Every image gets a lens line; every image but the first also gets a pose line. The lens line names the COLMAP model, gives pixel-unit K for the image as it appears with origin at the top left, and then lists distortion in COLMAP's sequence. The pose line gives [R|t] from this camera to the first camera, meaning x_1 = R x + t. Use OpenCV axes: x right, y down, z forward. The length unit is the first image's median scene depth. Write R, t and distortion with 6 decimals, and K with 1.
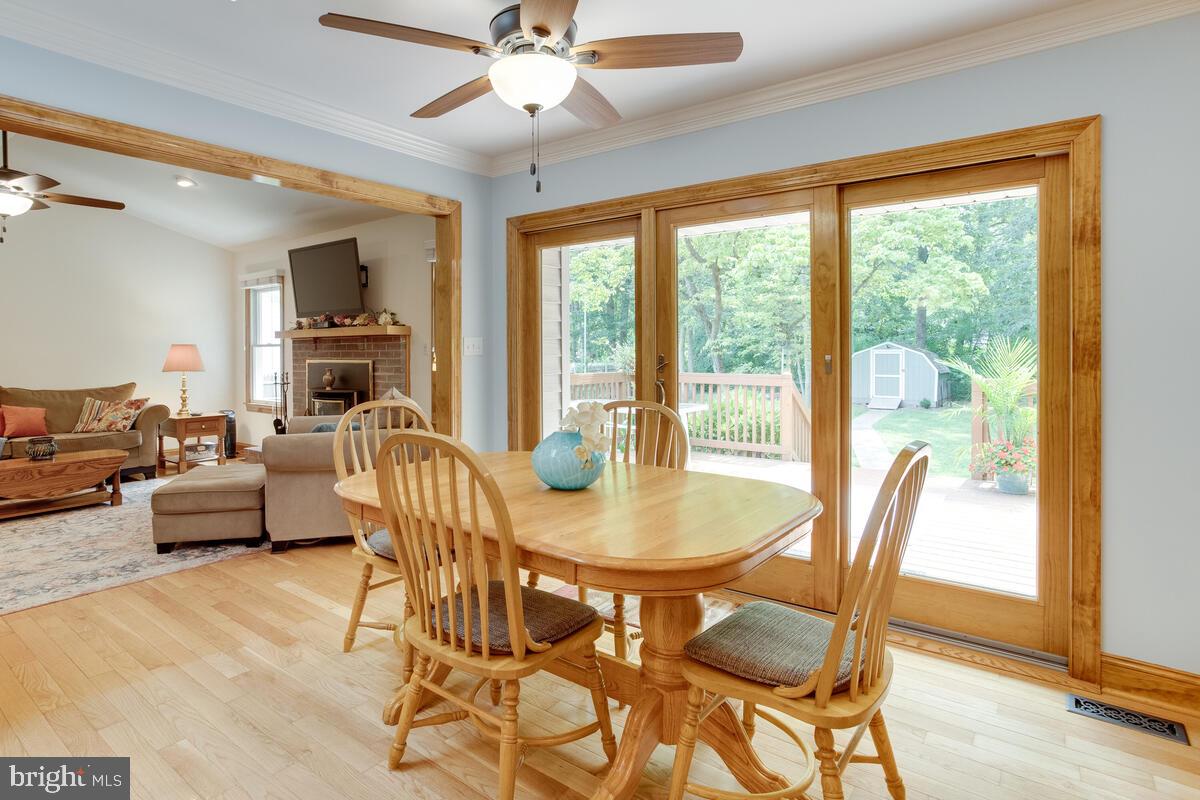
lens RADIAL K [[623.0, 0, 574.5], [0, 623.0, 355.4], [0, 0, 1]] dist [-0.059936, -0.000128]
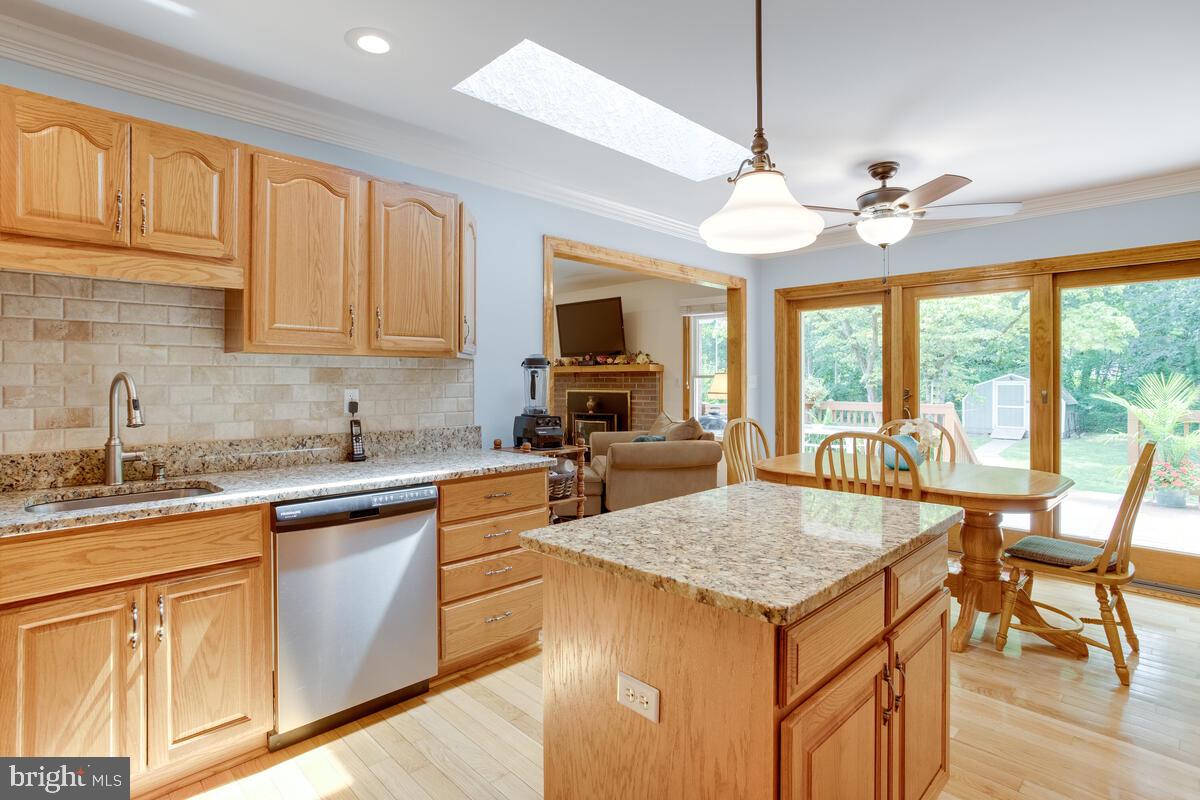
lens RADIAL K [[605.2, 0, 590.1], [0, 605.2, 377.5], [0, 0, 1]] dist [-0.020299, 0.000606]
pose [[0.993593, 0.004065, -0.112944, -0.274114], [-0.005238, 0.999935, -0.010093, -0.006487], [0.112896, 0.010620, 0.993550, -0.289450]]
